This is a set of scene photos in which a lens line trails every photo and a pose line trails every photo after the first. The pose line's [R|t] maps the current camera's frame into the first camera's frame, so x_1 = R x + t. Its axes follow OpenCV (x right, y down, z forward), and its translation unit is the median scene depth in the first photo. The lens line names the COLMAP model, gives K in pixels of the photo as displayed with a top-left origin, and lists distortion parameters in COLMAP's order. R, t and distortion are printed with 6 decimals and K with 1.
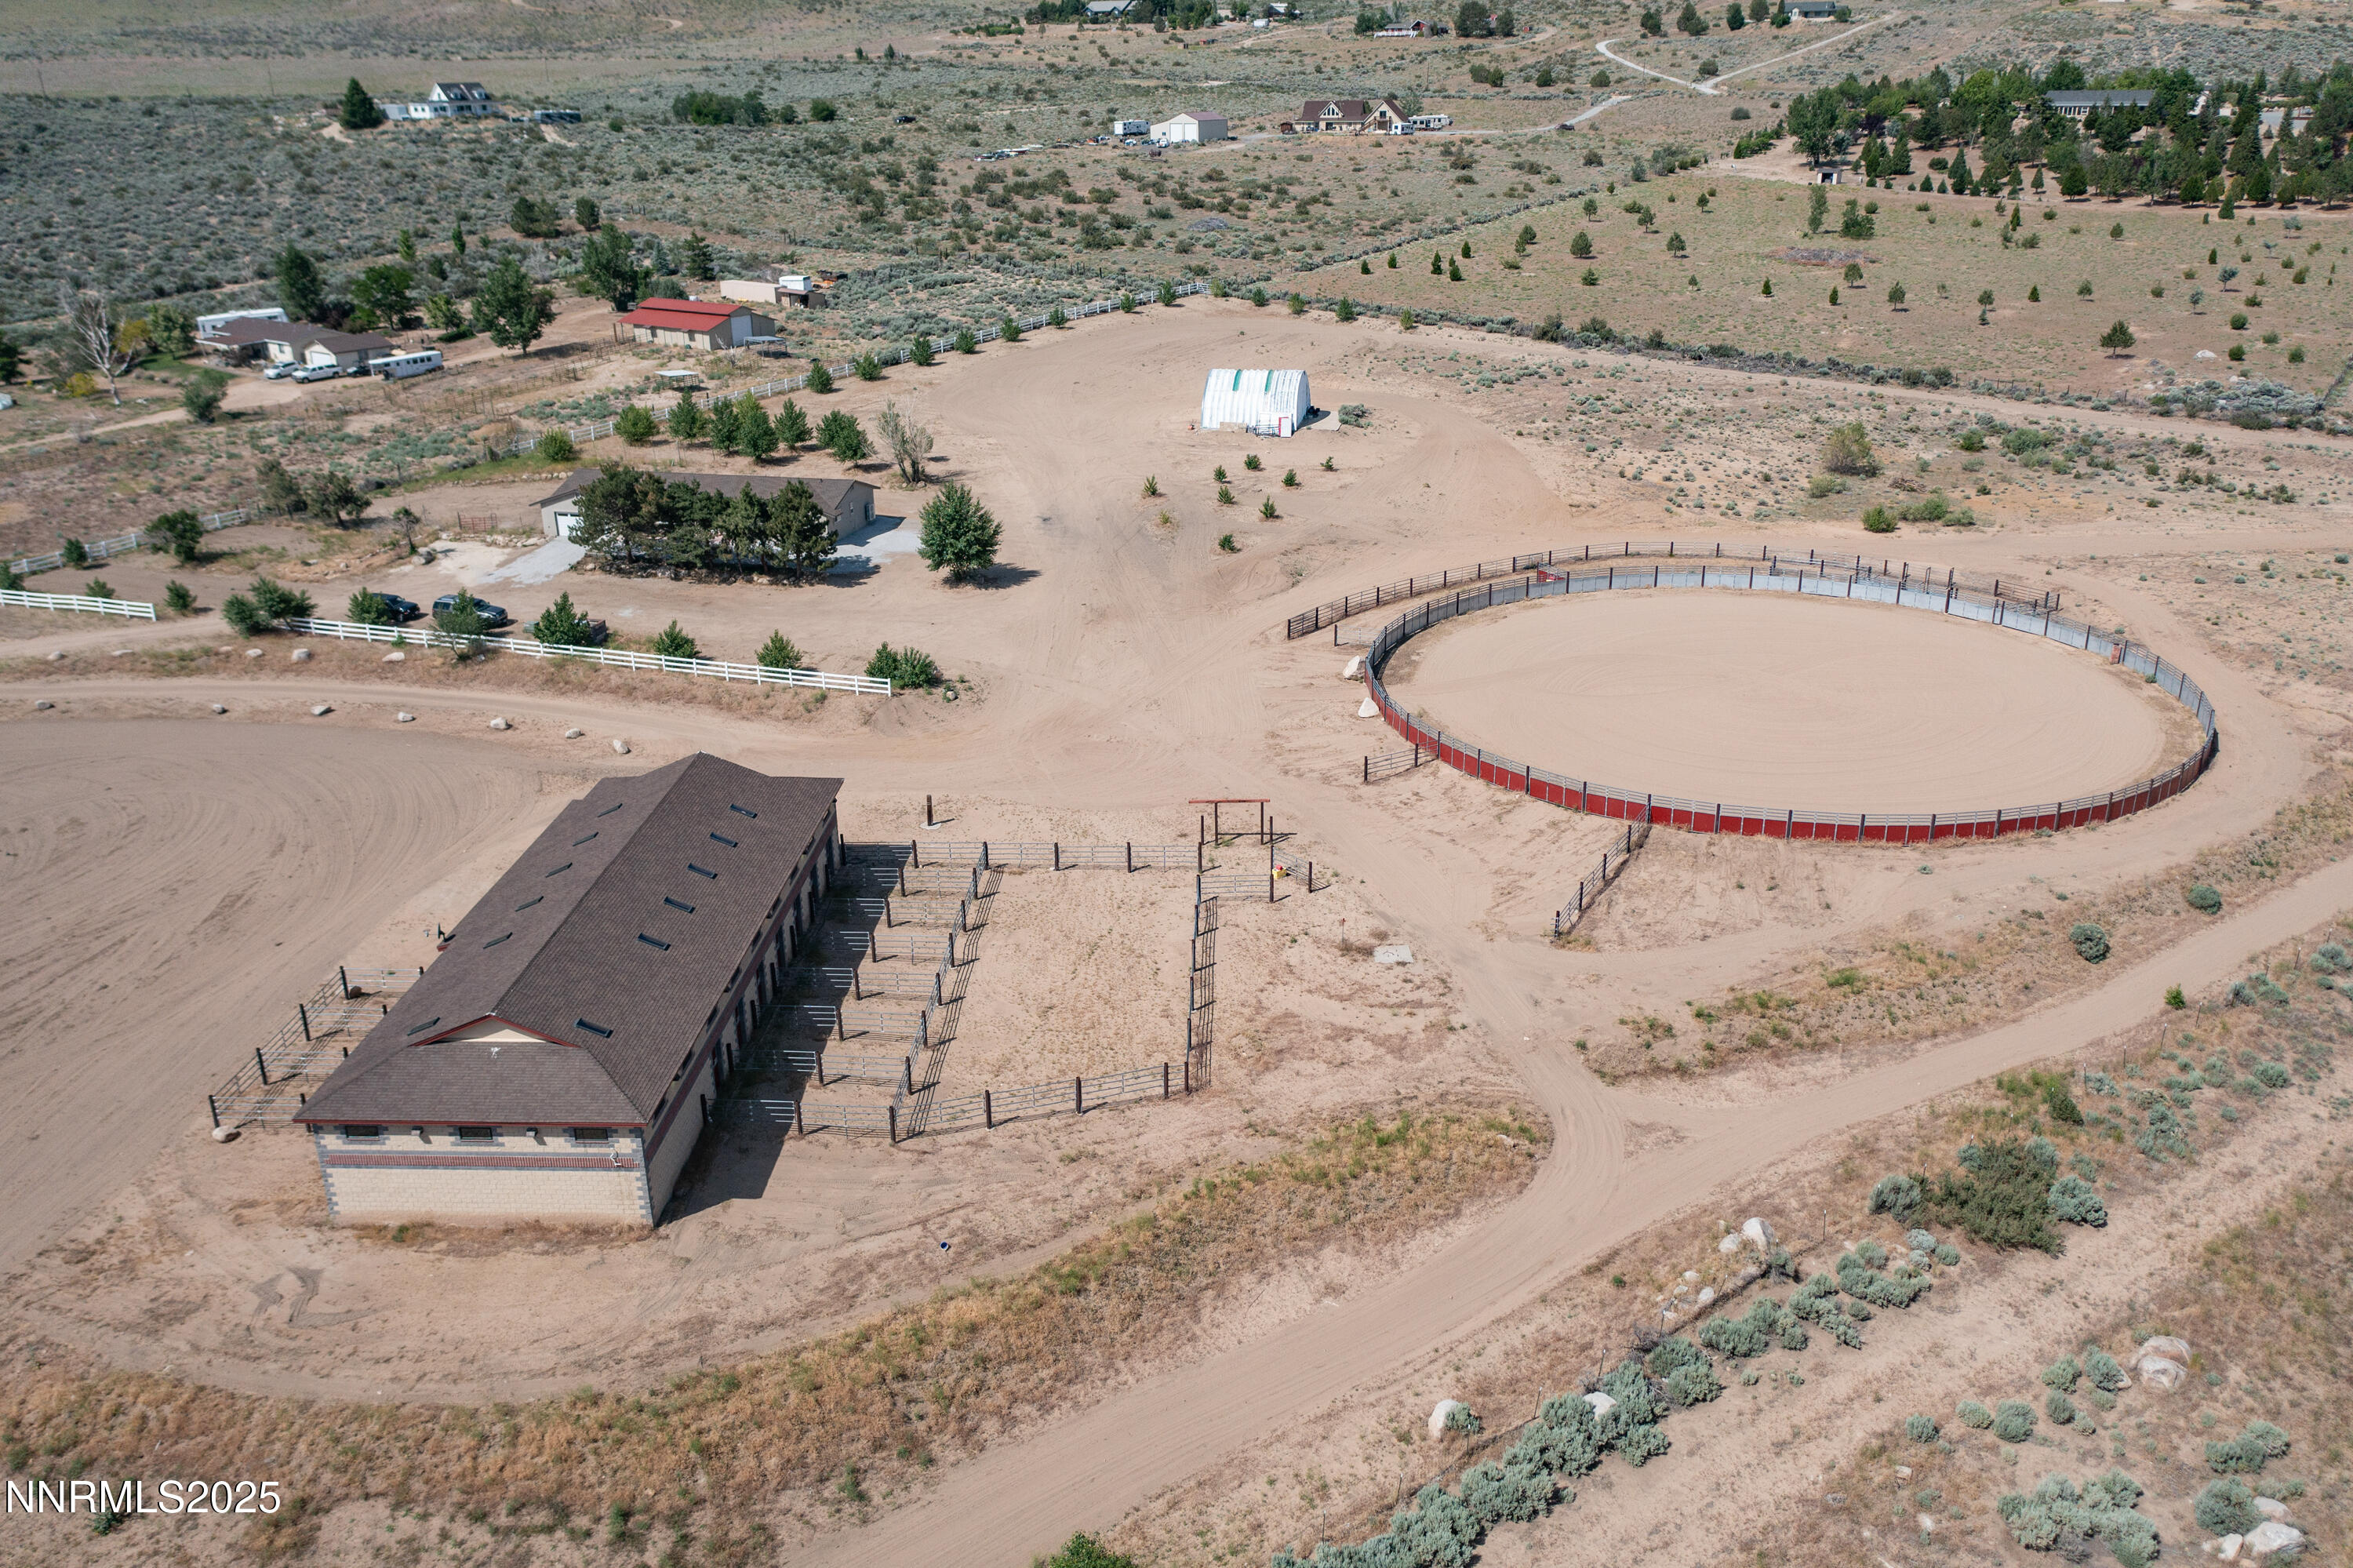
lens RADIAL K [[1859.0, 0, 1176.5], [0, 1859.0, 784.0], [0, 0, 1]] dist [-0.015655, 0.015751]
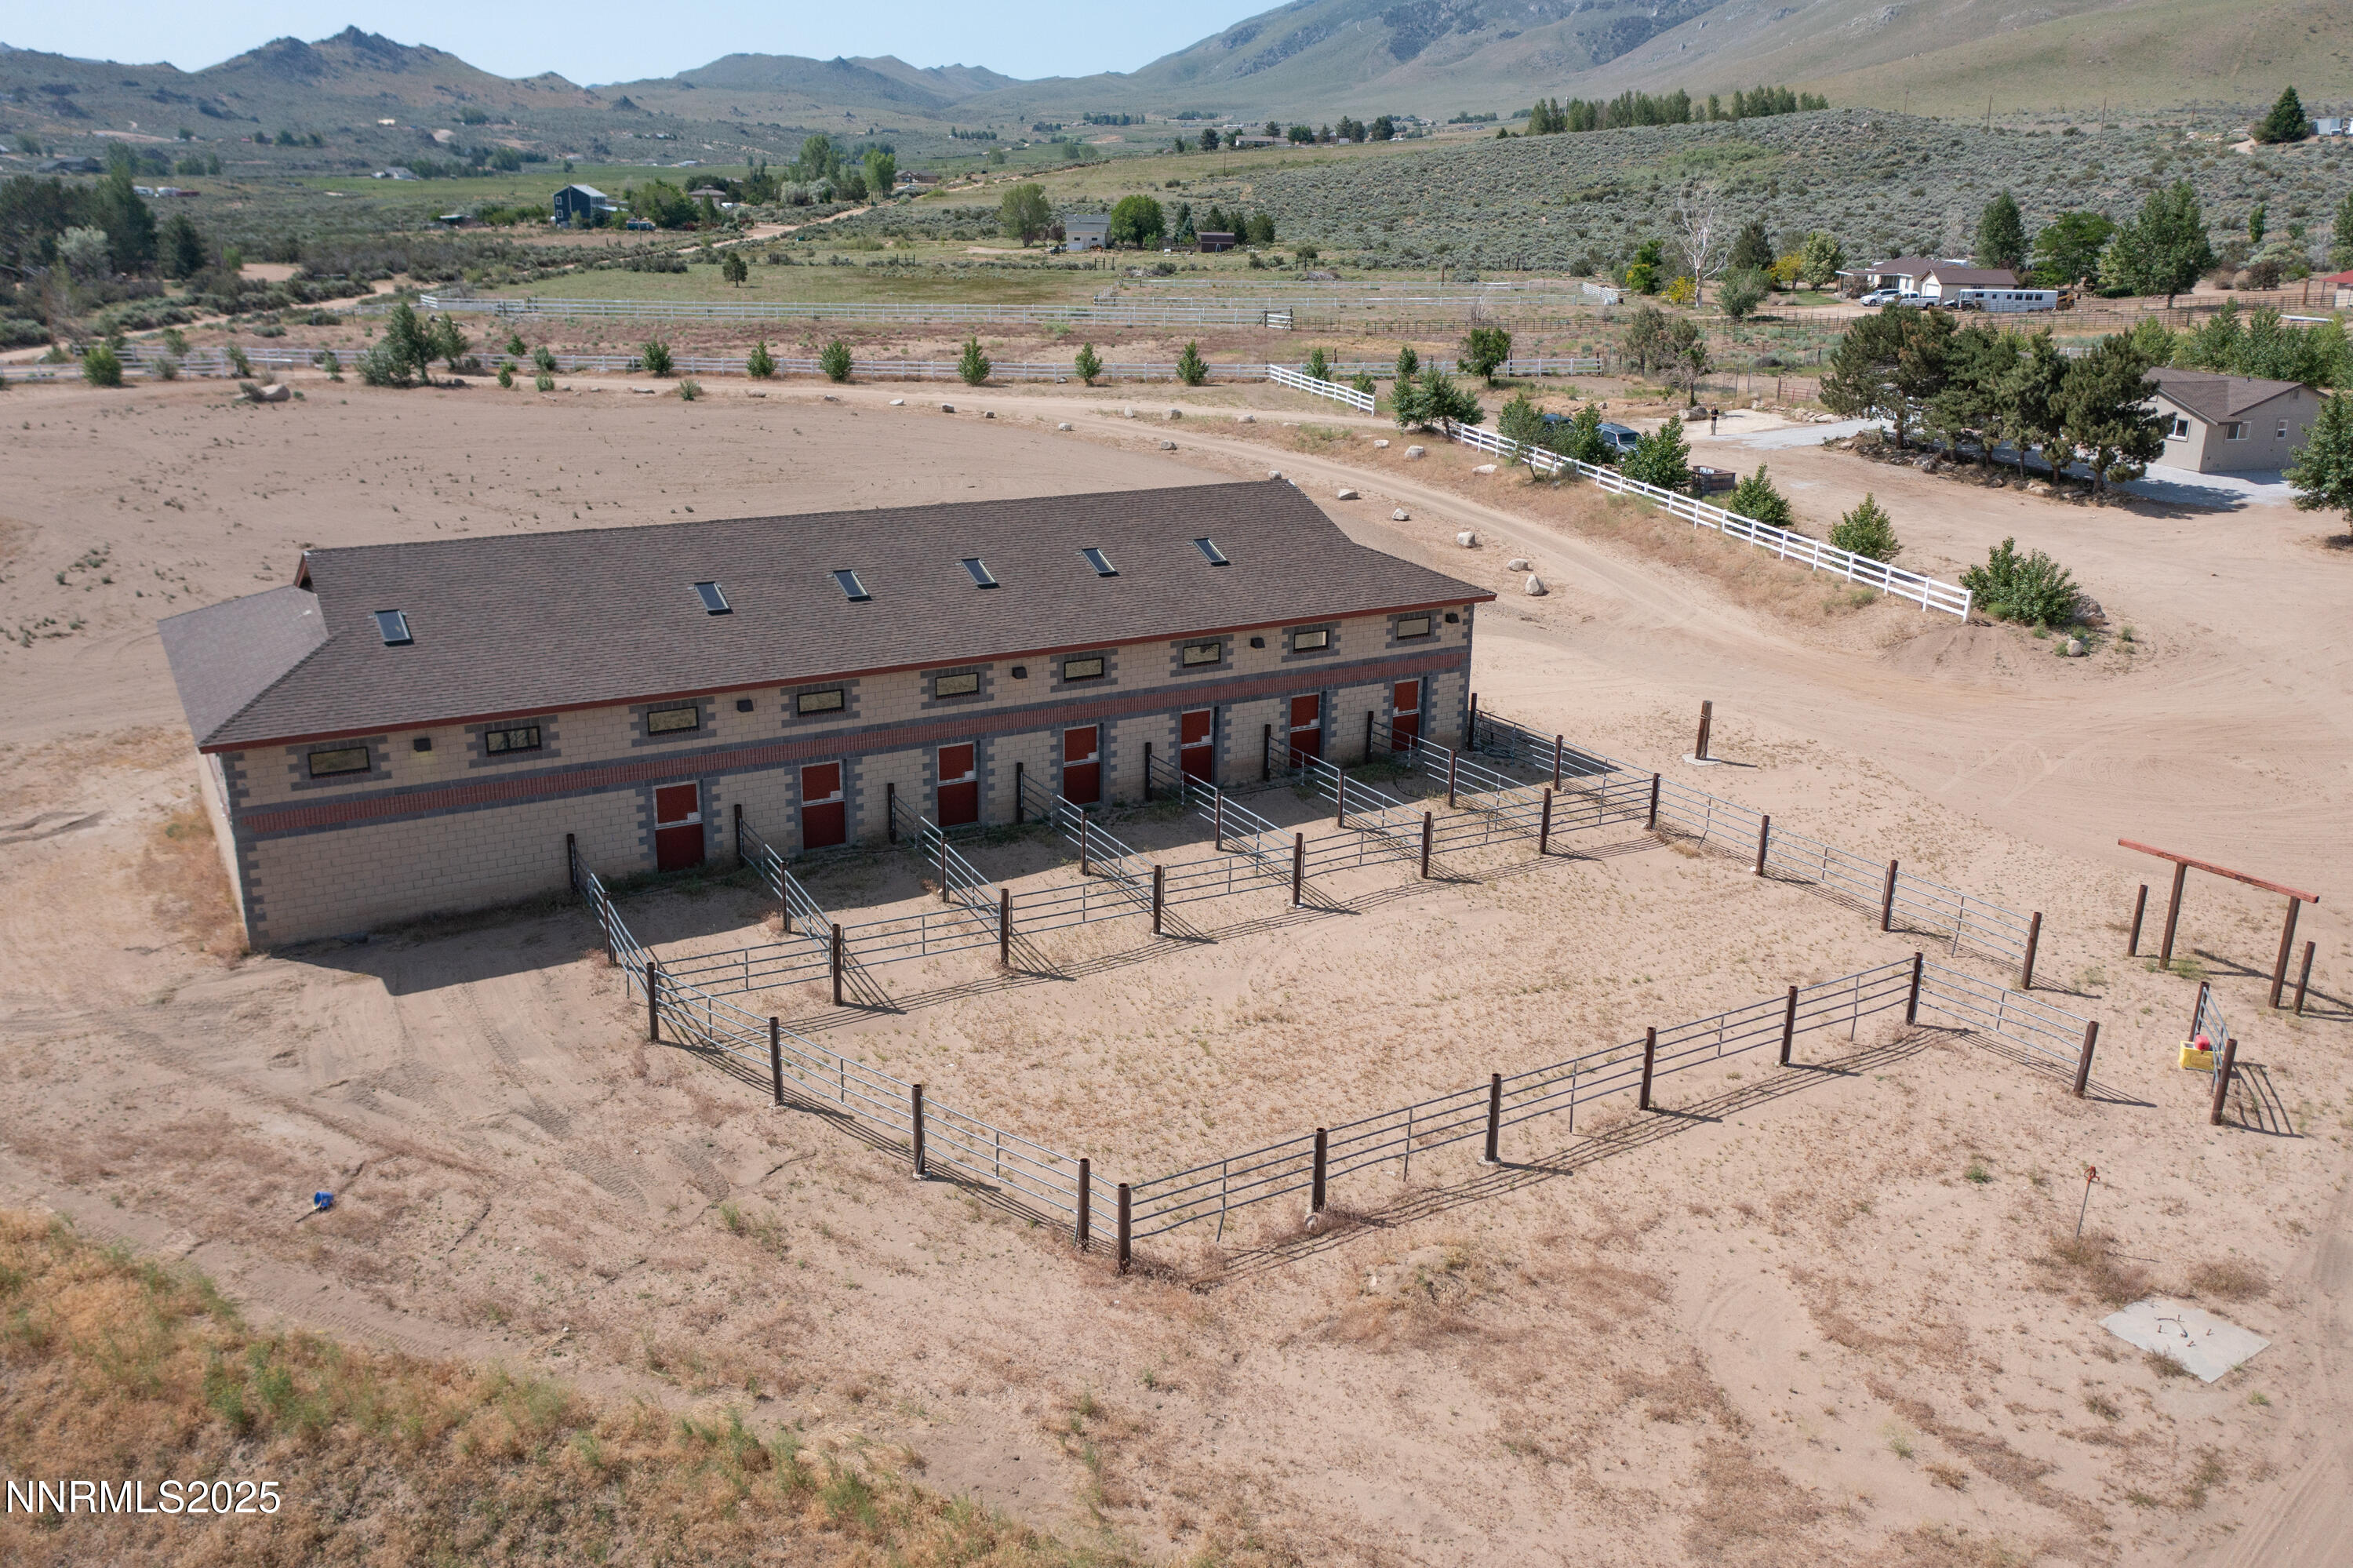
lens RADIAL K [[1855.9, 0, 1180.4], [0, 1855.9, 785.0], [0, 0, 1]] dist [-0.006013, 0.003370]
pose [[0.543350, 0.275810, -0.792906, 0.121771], [-0.324137, 0.940174, 0.104918, 0.012471], [0.774407, 0.200003, 0.600244, 0.321761]]
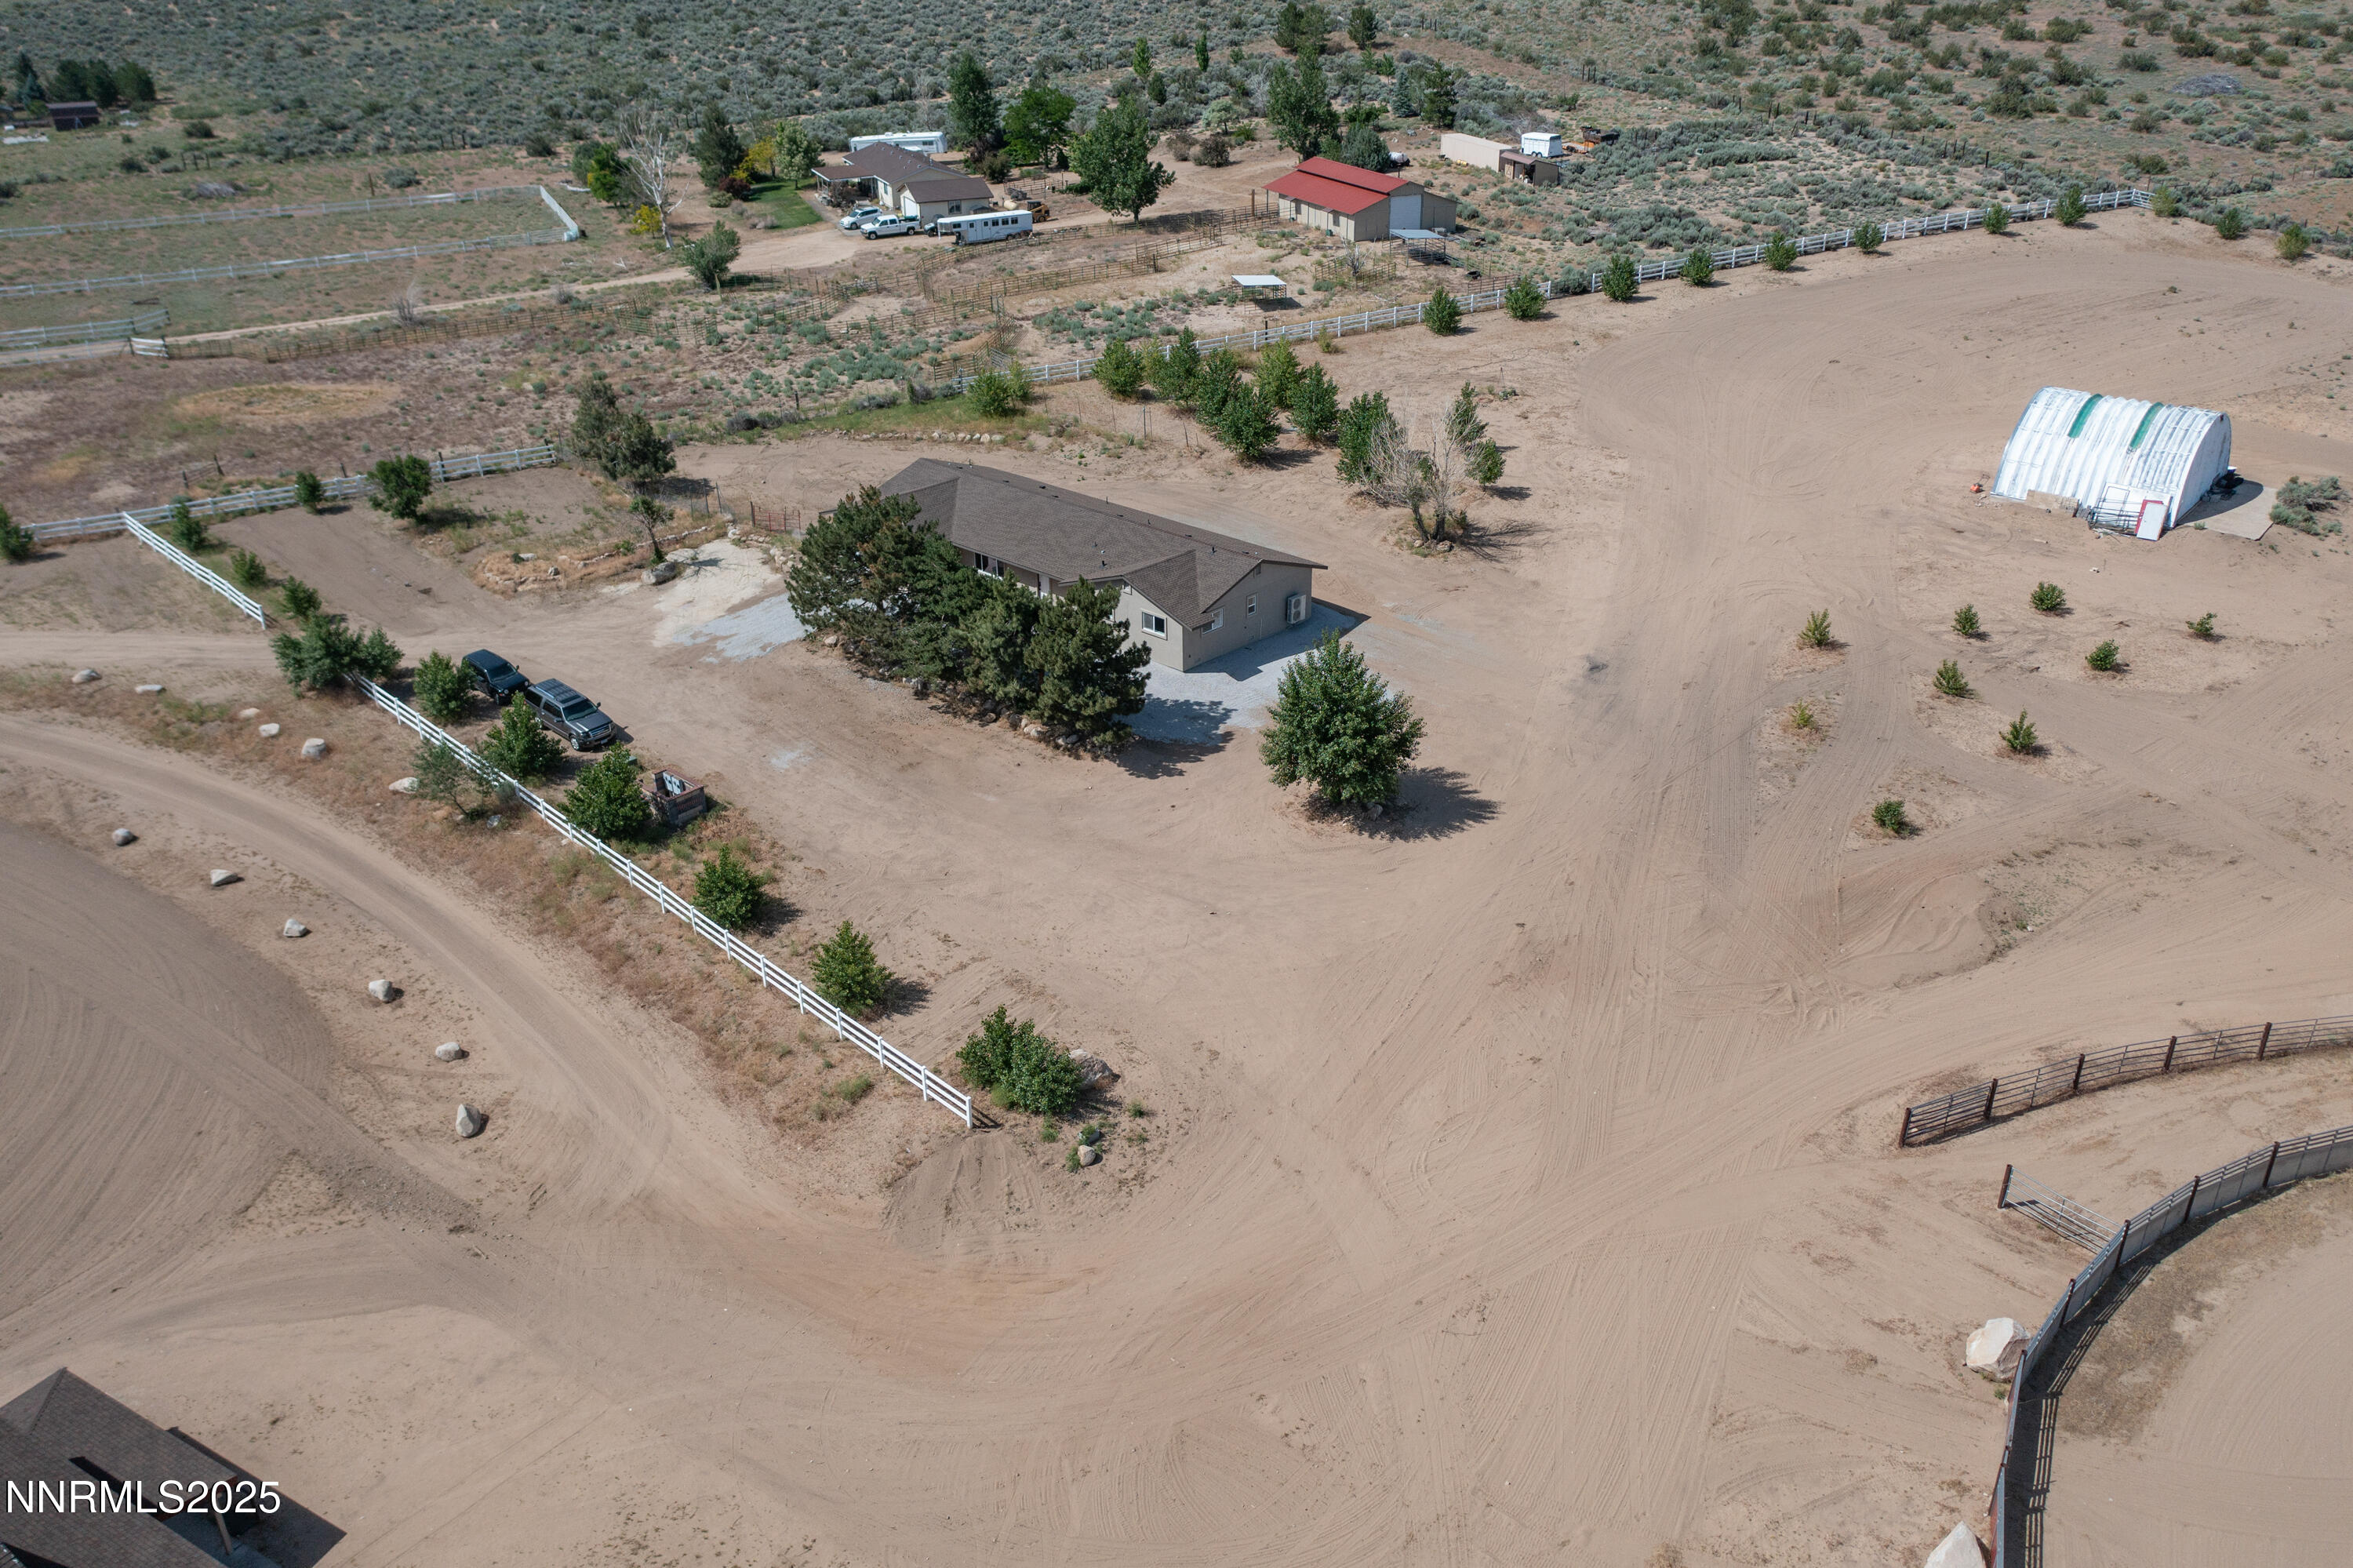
lens RADIAL K [[1855.9, 0, 1180.4], [0, 1855.9, 785.0], [0, 0, 1]] dist [-0.006013, 0.003370]
pose [[0.877265, 0.218879, -0.427198, 0.059538], [-0.175656, 0.974639, 0.138650, -0.145107], [0.446711, -0.046593, 0.893464, 0.391437]]
